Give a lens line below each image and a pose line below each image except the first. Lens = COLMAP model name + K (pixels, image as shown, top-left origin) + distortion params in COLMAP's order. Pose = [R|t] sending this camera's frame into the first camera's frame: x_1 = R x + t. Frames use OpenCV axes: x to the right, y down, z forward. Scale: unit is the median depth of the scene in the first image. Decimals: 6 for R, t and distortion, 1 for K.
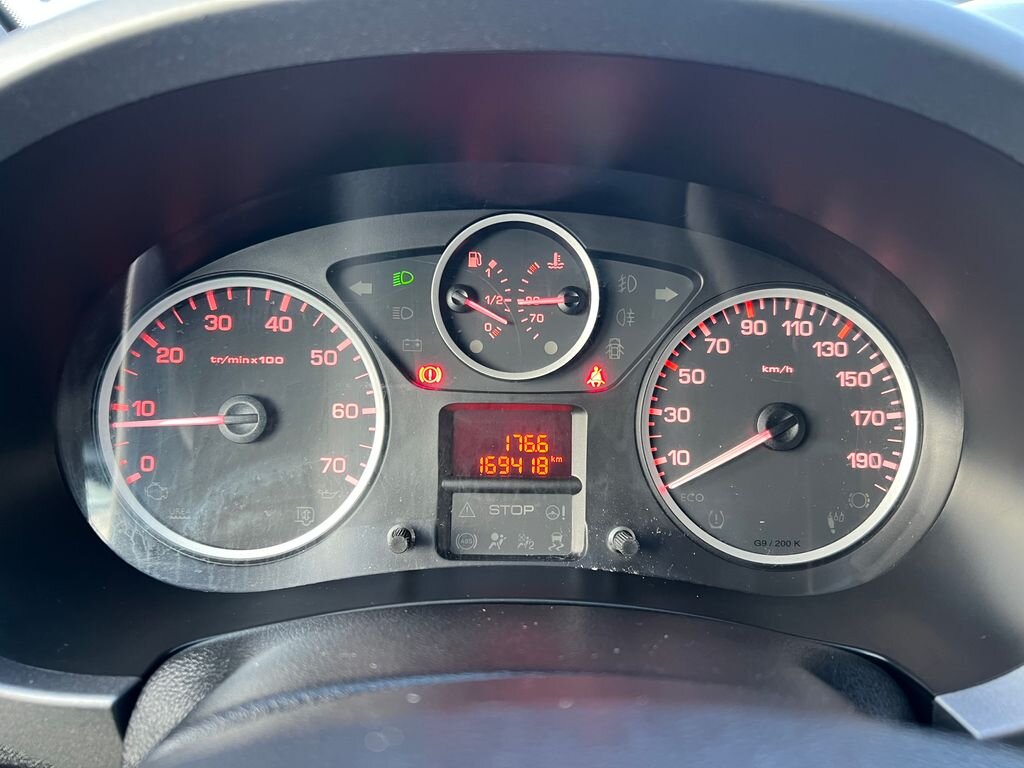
lens RADIAL K [[790.8, 0, 537.9], [0, 790.8, 400.1], [0, 0, 1]] dist [0.043527, -0.032089]
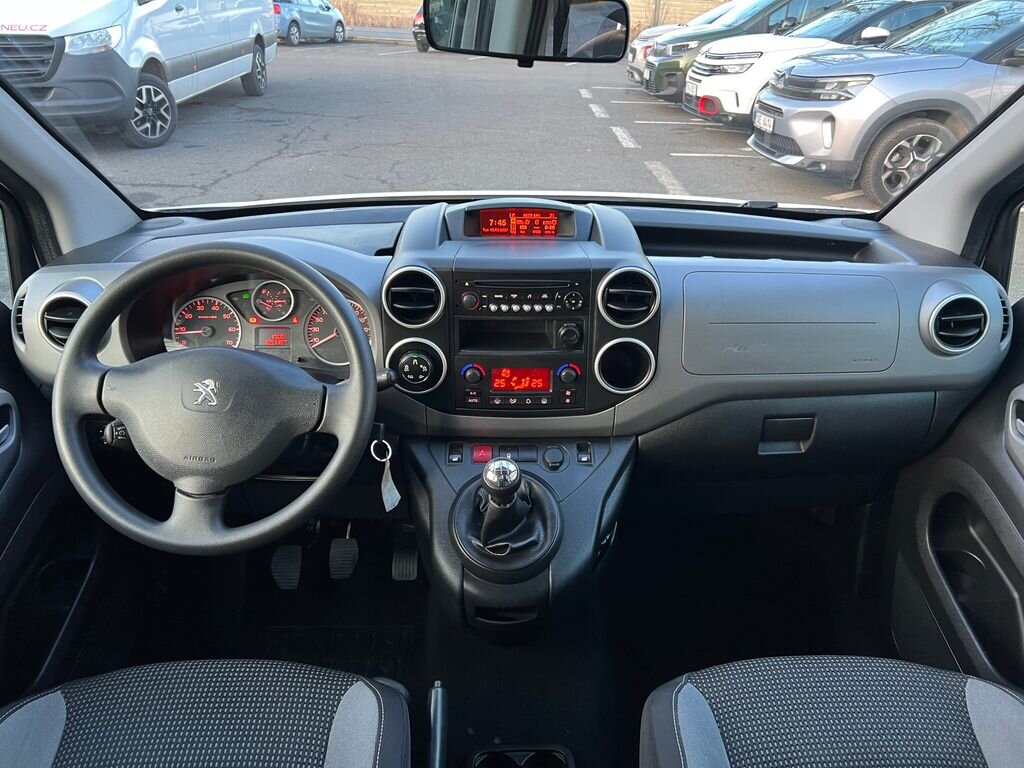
lens RADIAL K [[790.8, 0, 513.6], [0, 790.8, 375.6], [0, 0, 1]] dist [0.043527, -0.032089]
pose [[0.999895, -0.013727, -0.004661, 1.213497], [0.013935, 0.998750, 0.048006, 0.074608], [0.003996, -0.048065, 0.998836, -3.072211]]
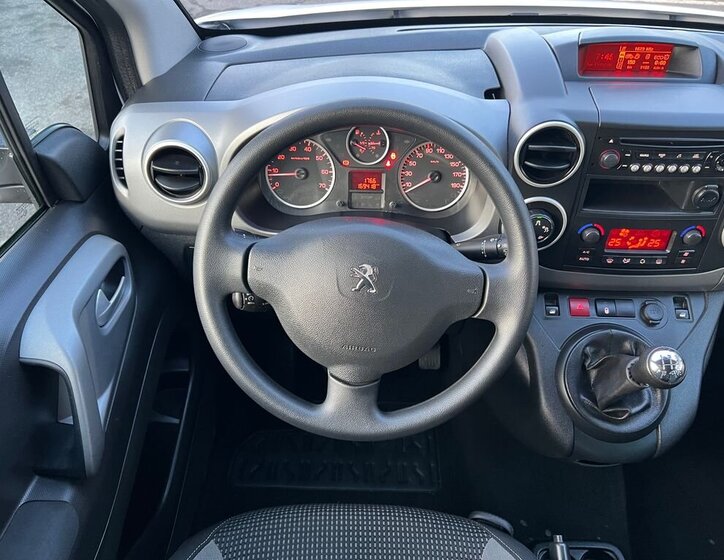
lens RADIAL K [[575.9, 0, 365.0], [0, 575.9, 281.4], [0, 0, 1]] dist [0.030348, -0.014565]
pose [[0.999623, 0.013640, -0.023808, 0.034737], [-0.005715, 0.952162, 0.305541, -0.348454], [0.026837, -0.305290, 0.951881, -1.917463]]
